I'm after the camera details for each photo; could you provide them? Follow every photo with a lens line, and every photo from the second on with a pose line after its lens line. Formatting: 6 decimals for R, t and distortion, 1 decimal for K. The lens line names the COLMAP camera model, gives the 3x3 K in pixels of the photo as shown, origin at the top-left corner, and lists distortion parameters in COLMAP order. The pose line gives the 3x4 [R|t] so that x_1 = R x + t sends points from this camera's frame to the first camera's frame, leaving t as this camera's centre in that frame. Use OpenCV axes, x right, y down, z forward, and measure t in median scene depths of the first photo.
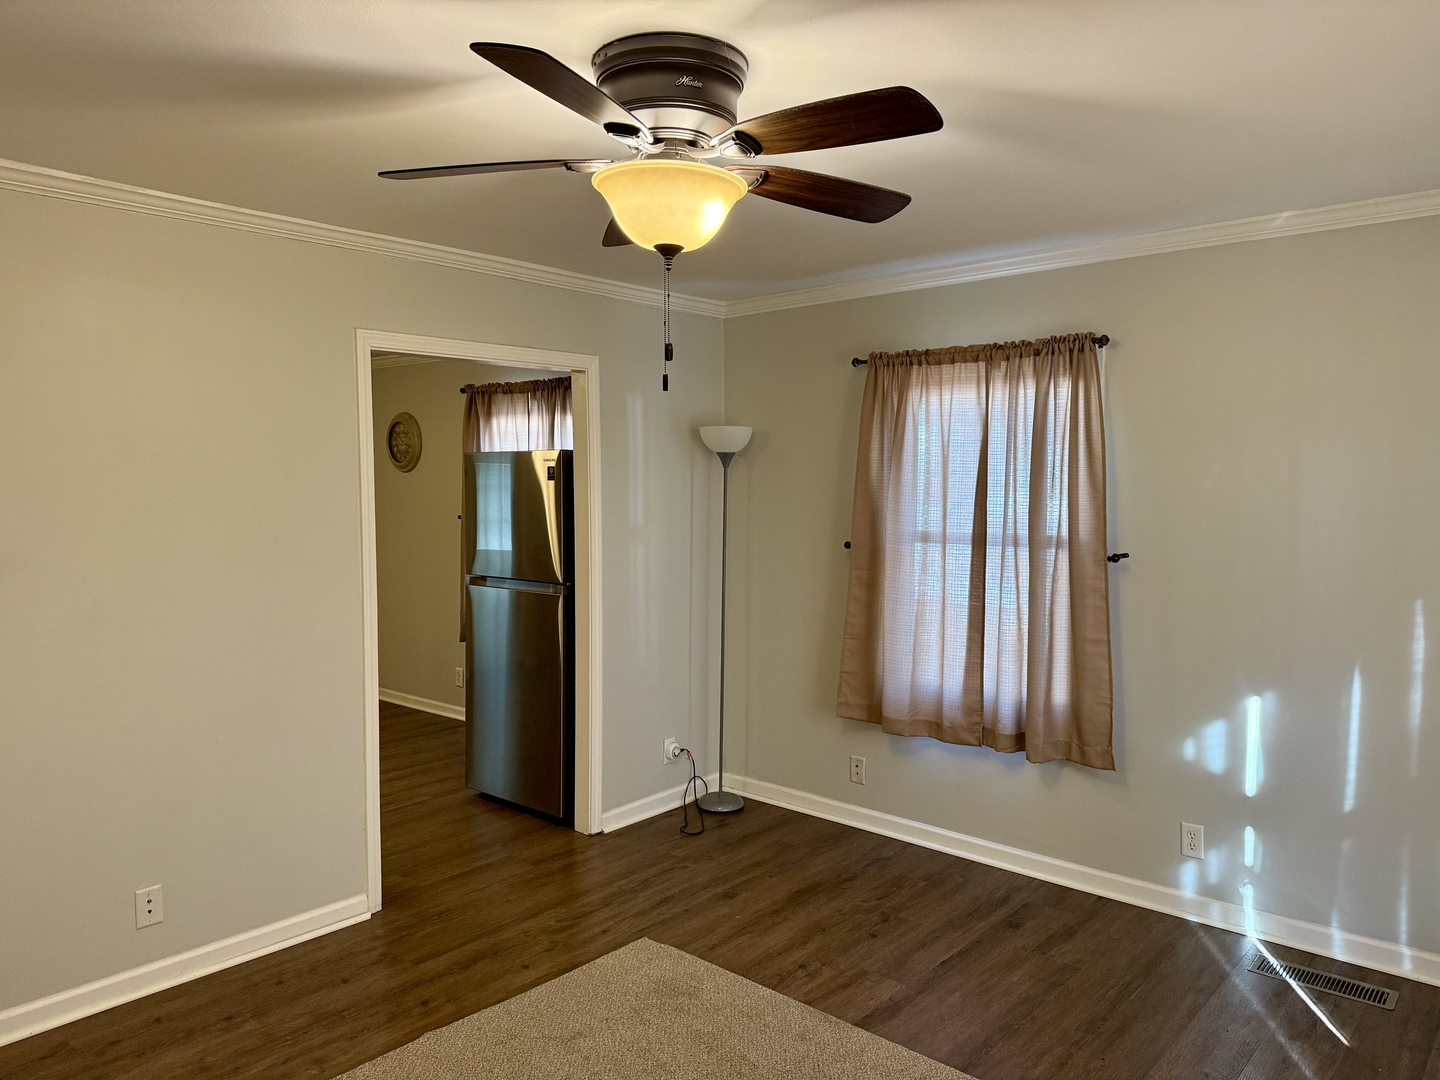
lens RADIAL K [[1010.9, 0, 719.7], [0, 1010.9, 537.9], [0, 0, 1]] dist [0.032812, -0.050435]
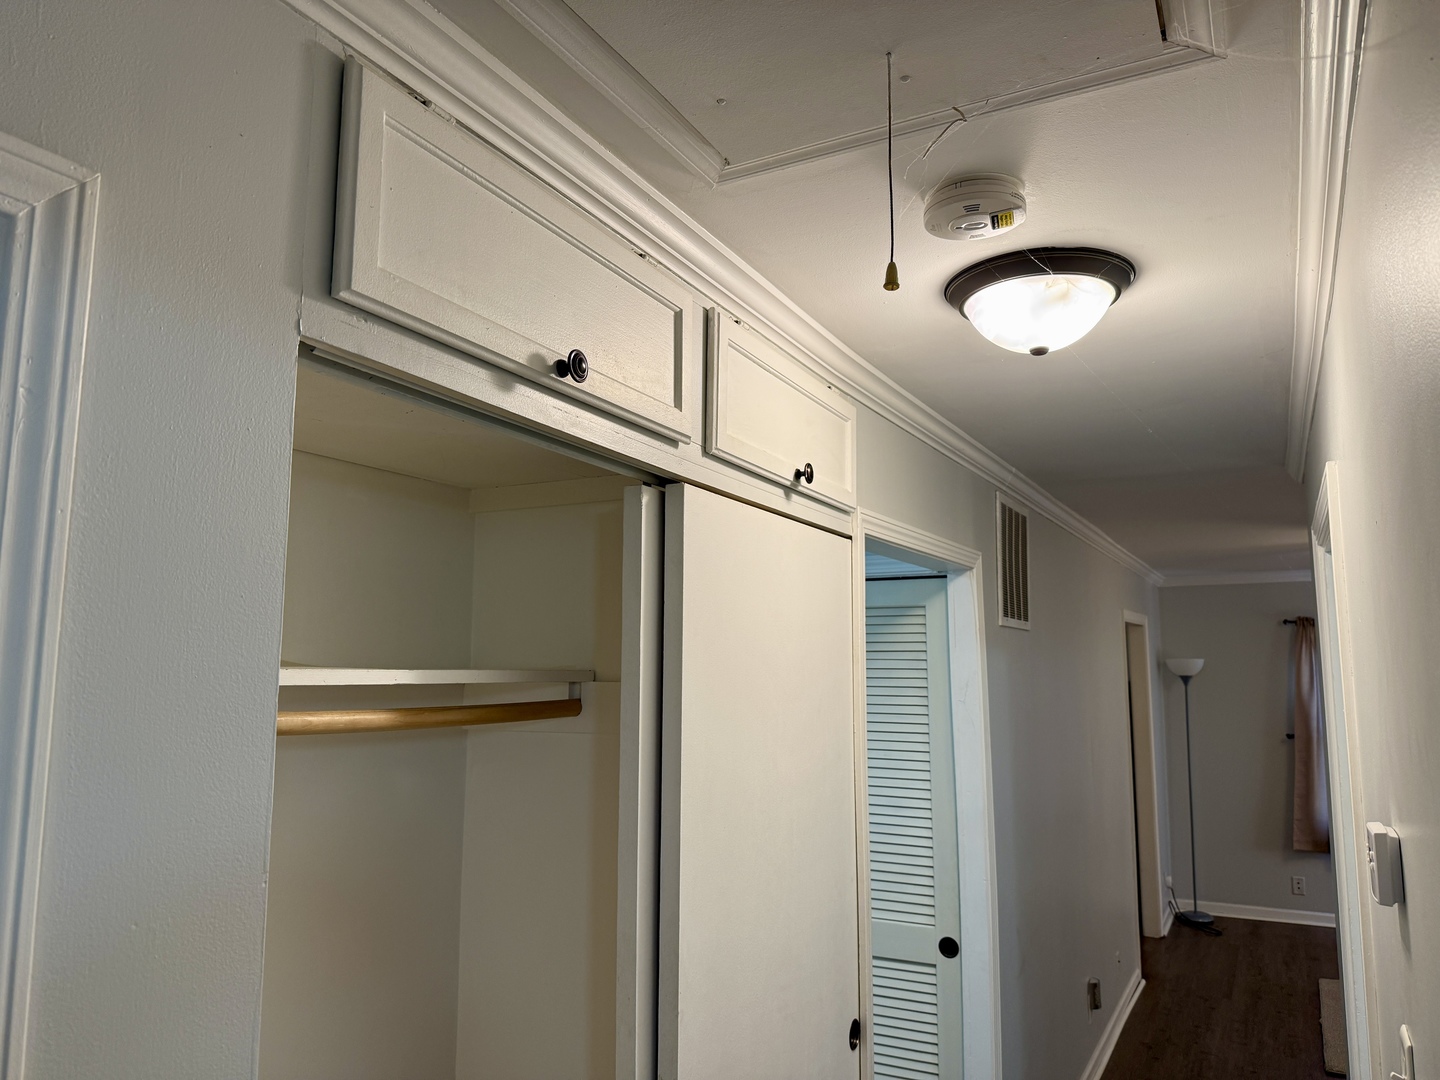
lens RADIAL K [[1010.9, 0, 720.3], [0, 1010.9, 543.9], [0, 0, 1]] dist [0.032812, -0.050435]
pose [[0.974897, 0.031422, 0.220426, -1.302334], [0.010878, 0.982088, -0.188109, 0.001089], [-0.222389, 0.185785, 0.957093, -0.450670]]
